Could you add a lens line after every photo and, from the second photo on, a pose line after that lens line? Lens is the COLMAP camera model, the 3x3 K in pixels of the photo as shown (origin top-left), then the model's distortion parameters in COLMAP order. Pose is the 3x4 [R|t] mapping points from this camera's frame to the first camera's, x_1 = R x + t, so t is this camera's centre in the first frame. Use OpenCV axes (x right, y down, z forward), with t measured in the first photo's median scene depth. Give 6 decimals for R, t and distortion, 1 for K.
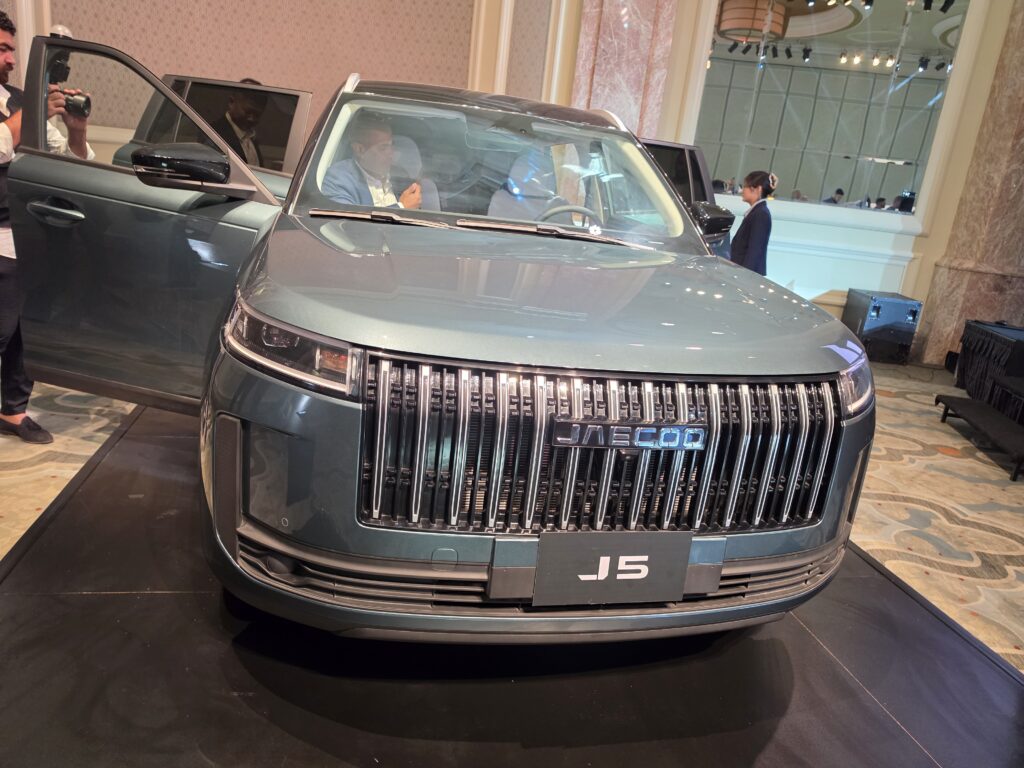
lens RADIAL K [[737.9, 0, 511.7], [0, 737.9, 379.9], [0, 0, 1]] dist [0.030779, -0.036442]
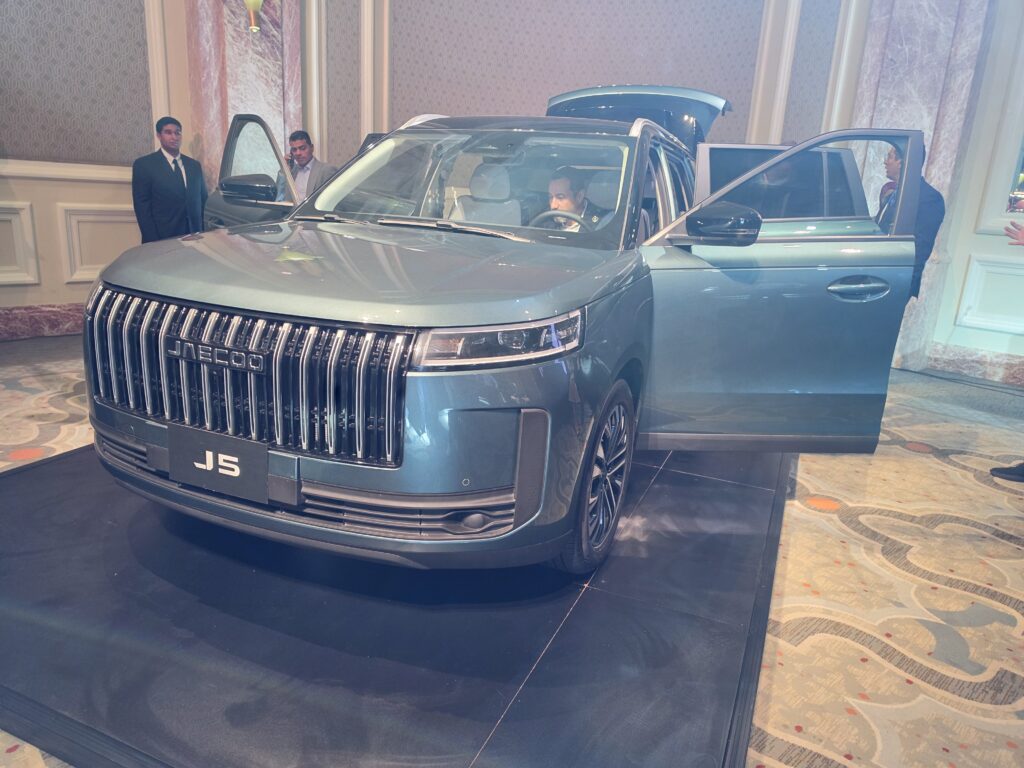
lens RADIAL K [[737.9, 0, 510.9], [0, 737.9, 385.8], [0, 0, 1]] dist [0.030779, -0.036442]
pose [[0.796199, 0.088642, -0.598506, 0.327240], [-0.132521, 0.990739, -0.029560, 0.024394], [0.590343, 0.102851, 0.800573, 0.069123]]
